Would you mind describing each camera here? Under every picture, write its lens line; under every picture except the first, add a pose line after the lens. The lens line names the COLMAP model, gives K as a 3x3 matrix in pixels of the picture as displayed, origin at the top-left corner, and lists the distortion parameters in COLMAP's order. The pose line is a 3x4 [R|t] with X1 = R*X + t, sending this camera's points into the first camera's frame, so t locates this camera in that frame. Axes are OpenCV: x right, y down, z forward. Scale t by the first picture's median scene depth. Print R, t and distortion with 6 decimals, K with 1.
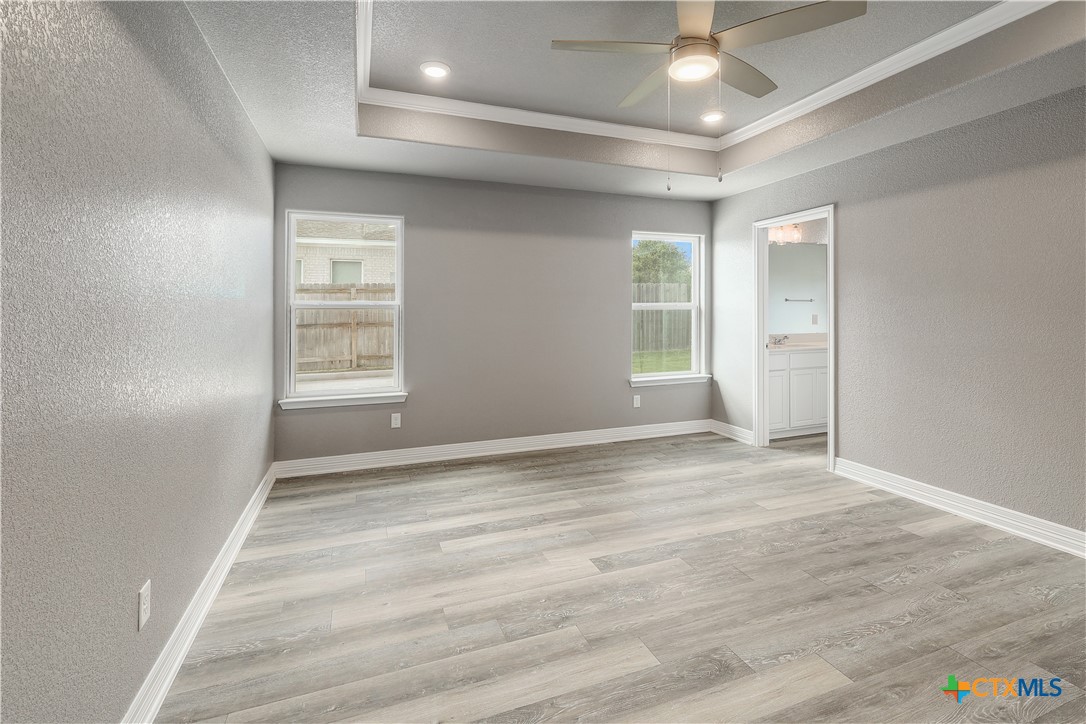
lens RADIAL K [[482.5, 0, 540.1], [0, 482.5, 313.5], [0, 0, 1]] dist [0.000061, -0.000166]
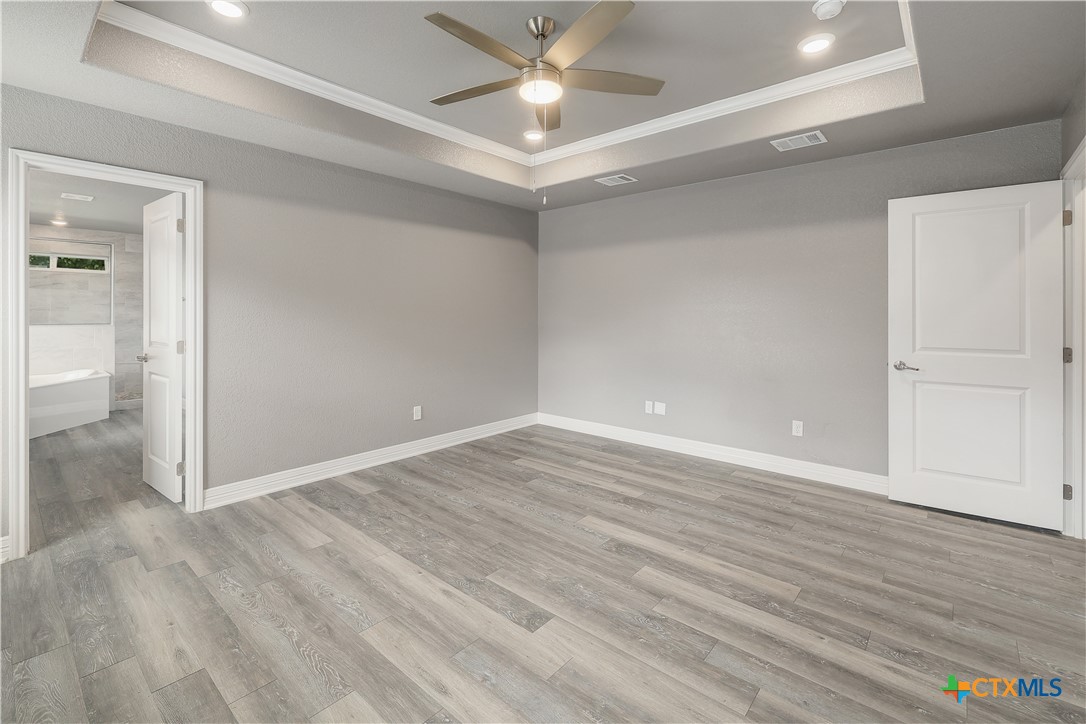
lens RADIAL K [[482.5, 0, 540.1], [0, 482.5, 313.5], [0, 0, 1]] dist [0.000061, -0.000166]
pose [[-0.479706, 0.002948, 0.877424, -0.688612], [0.001370, 0.999996, -0.002611, -0.000096], [-0.877428, -0.000050, -0.479708, 1.605613]]
